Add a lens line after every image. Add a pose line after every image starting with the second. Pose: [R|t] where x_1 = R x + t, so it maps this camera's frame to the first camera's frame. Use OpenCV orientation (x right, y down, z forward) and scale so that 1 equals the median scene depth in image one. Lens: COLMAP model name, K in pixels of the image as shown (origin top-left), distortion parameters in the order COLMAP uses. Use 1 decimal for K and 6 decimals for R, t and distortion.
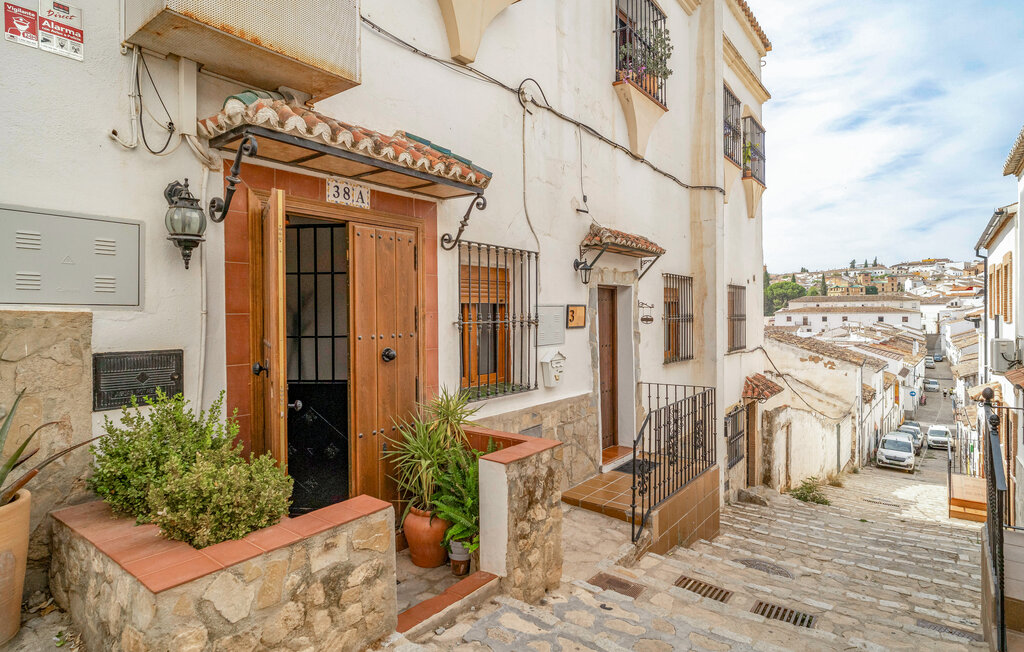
lens RADIAL K [[527.7, 0, 511.7], [0, 527.7, 318.5], [0, 0, 1]] dist [-0.000524, 0.000521]
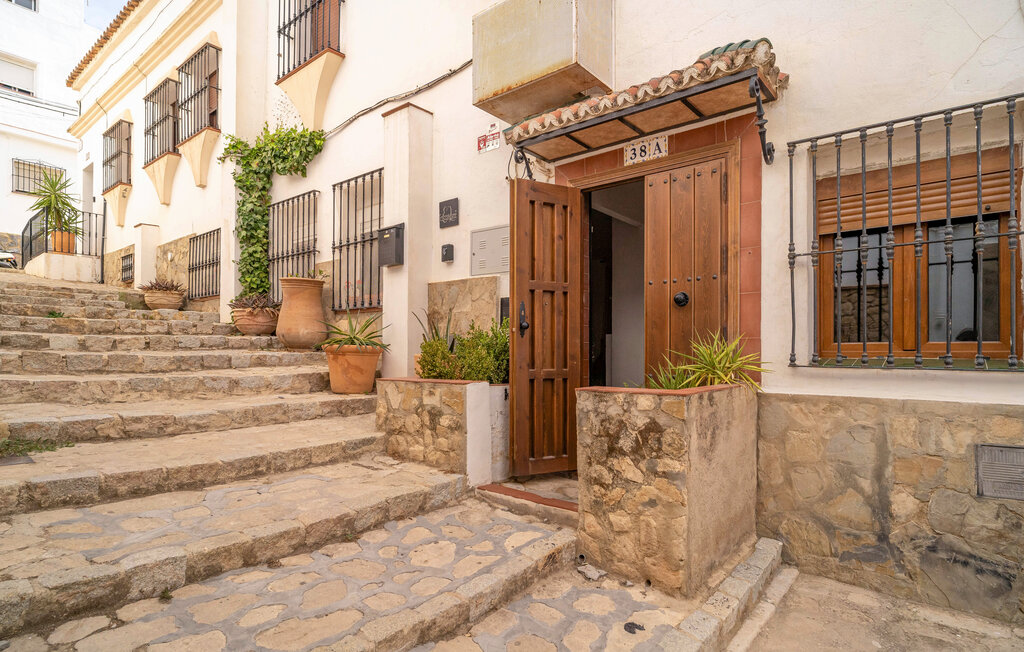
lens RADIAL K [[527.7, 0, 549.3], [0, 527.7, 349.0], [0, 0, 1]] dist [-0.000524, 0.000521]
pose [[0.015580, -0.003002, -0.999874, 0.805811], [-0.011307, 0.999931, -0.003178, 0.184325], [0.999815, 0.011355, 0.015545, 0.832117]]
